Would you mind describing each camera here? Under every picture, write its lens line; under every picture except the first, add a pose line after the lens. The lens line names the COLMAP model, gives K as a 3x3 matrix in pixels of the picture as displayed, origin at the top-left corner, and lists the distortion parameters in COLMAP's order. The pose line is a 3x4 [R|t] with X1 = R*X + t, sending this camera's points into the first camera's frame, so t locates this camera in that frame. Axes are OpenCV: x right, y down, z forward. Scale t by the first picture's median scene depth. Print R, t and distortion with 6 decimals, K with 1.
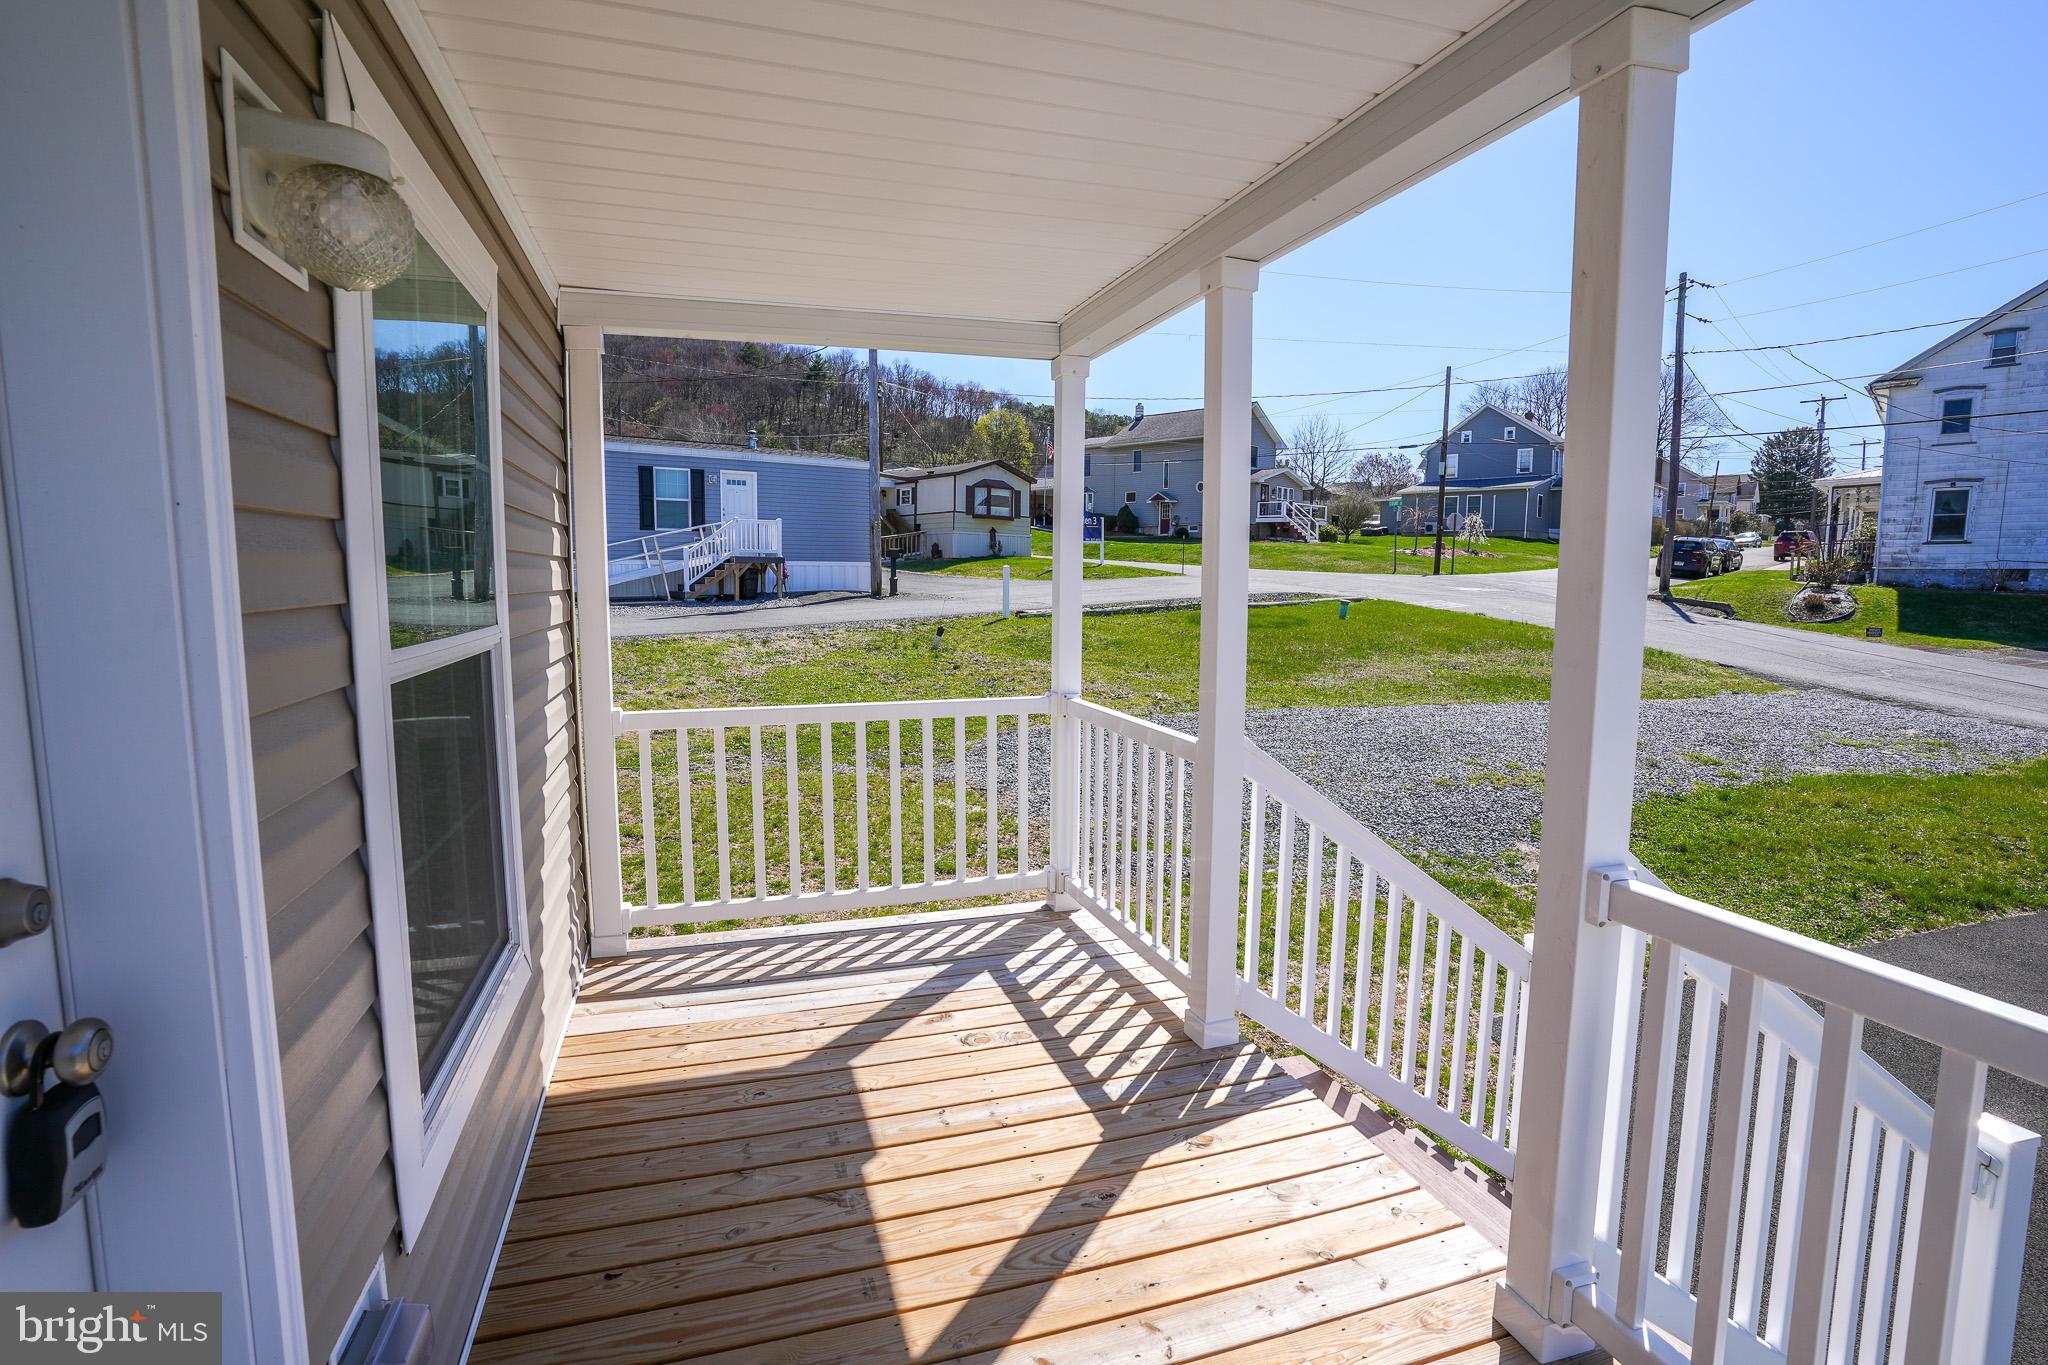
lens RADIAL K [[999.3, 0, 1012.7], [0, 999.3, 682.8], [0, 0, 1]] dist [-0.076196, 0.033758]
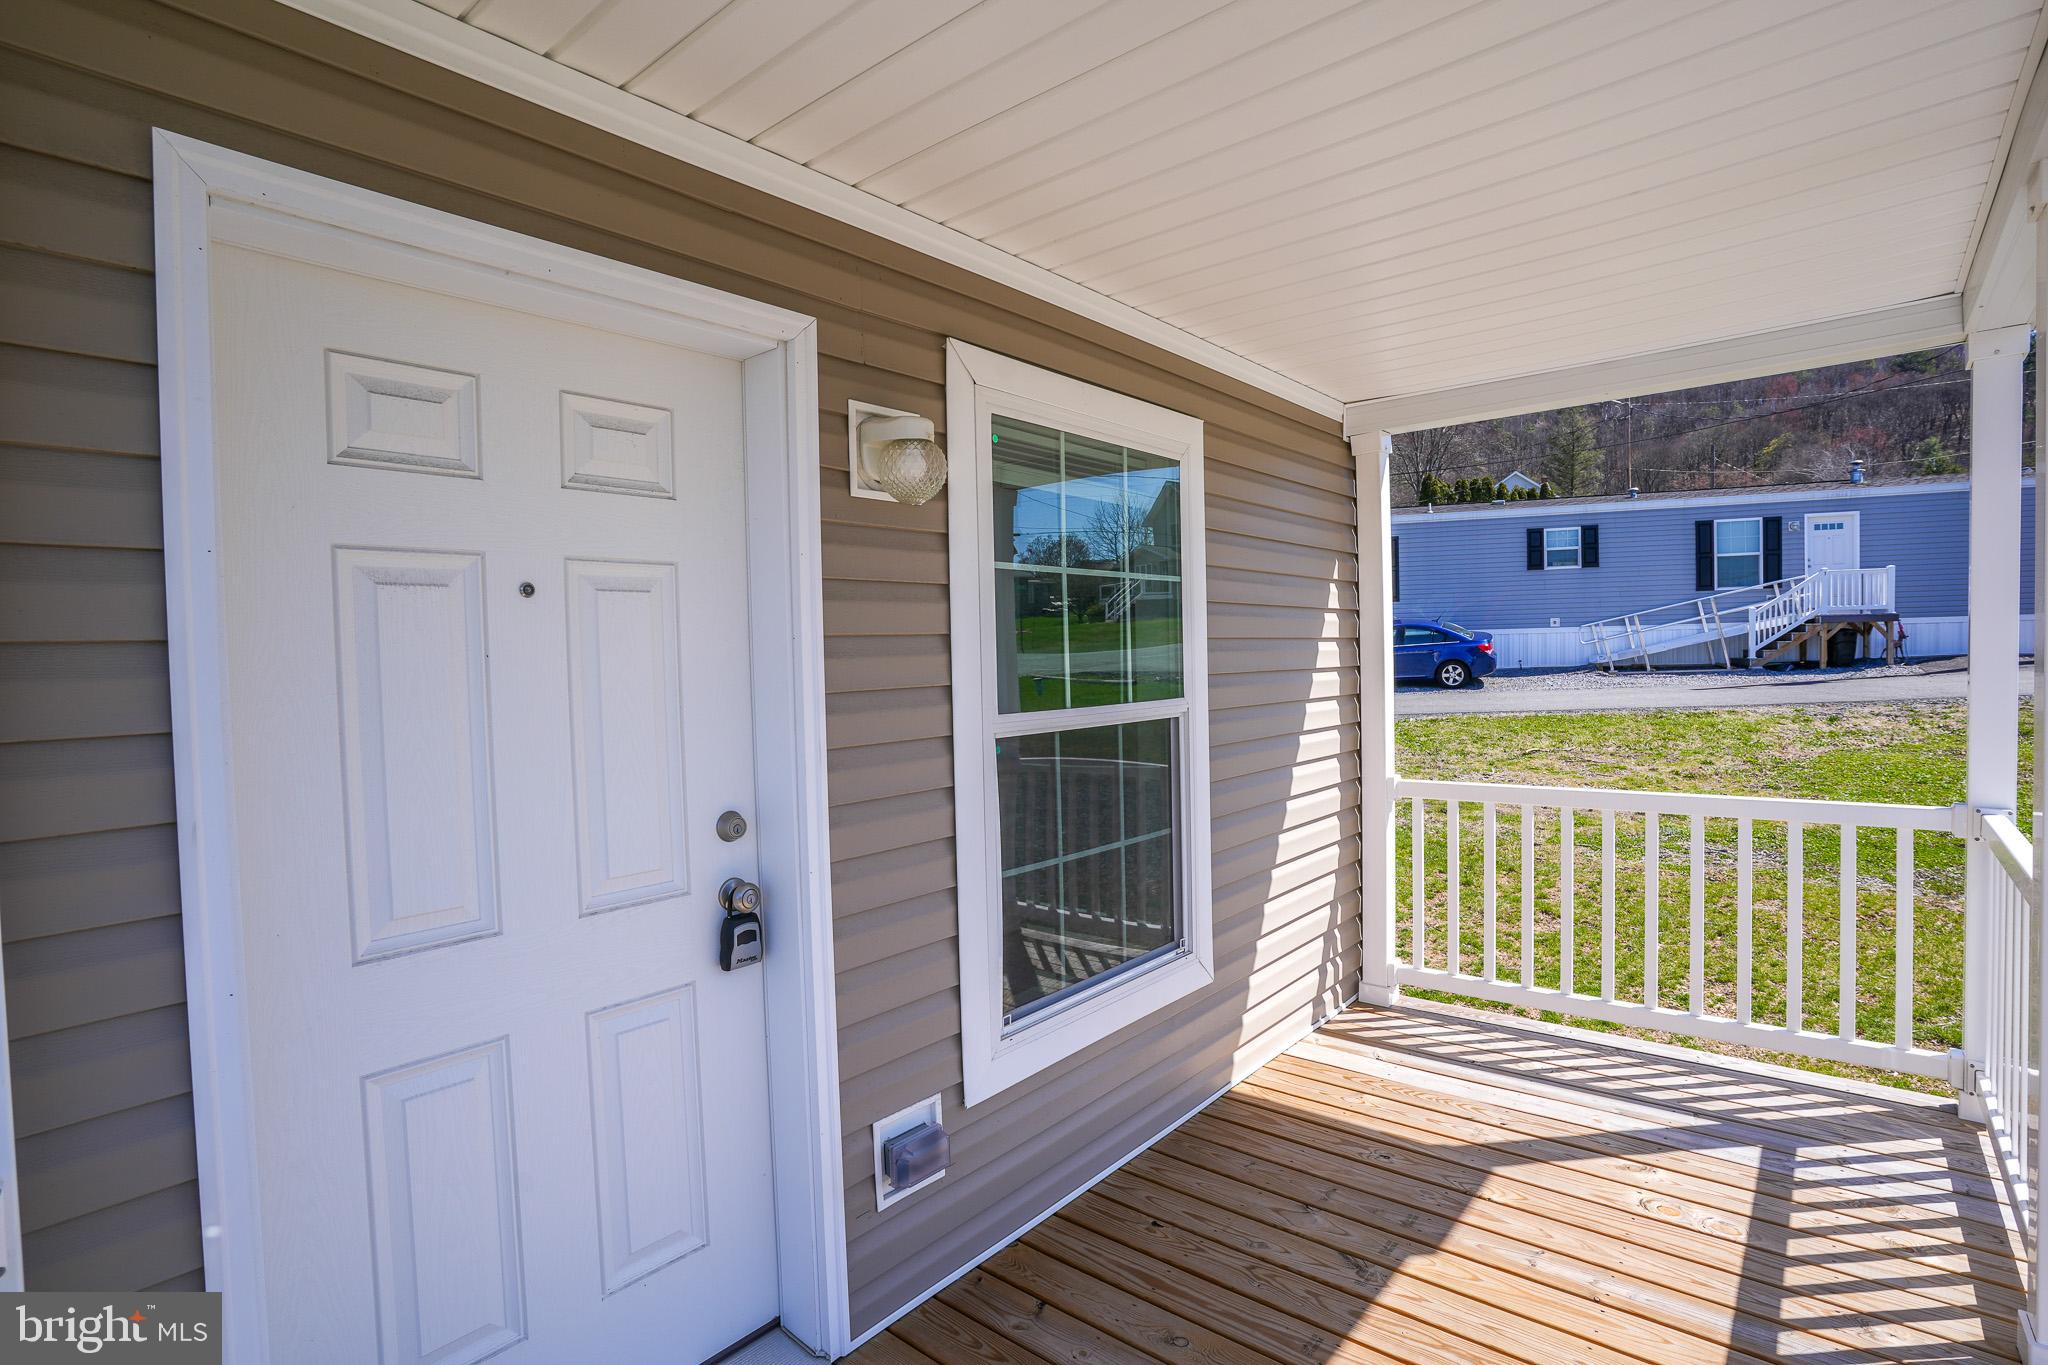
lens RADIAL K [[999.3, 0, 1030.6], [0, 999.3, 679.3], [0, 0, 1]] dist [-0.076196, 0.033758]
pose [[0.533599, 0.001460, -0.845736, 0.289849], [-0.062118, 0.997365, -0.037470, -0.012886], [0.843453, 0.072529, 0.532284, 0.078060]]
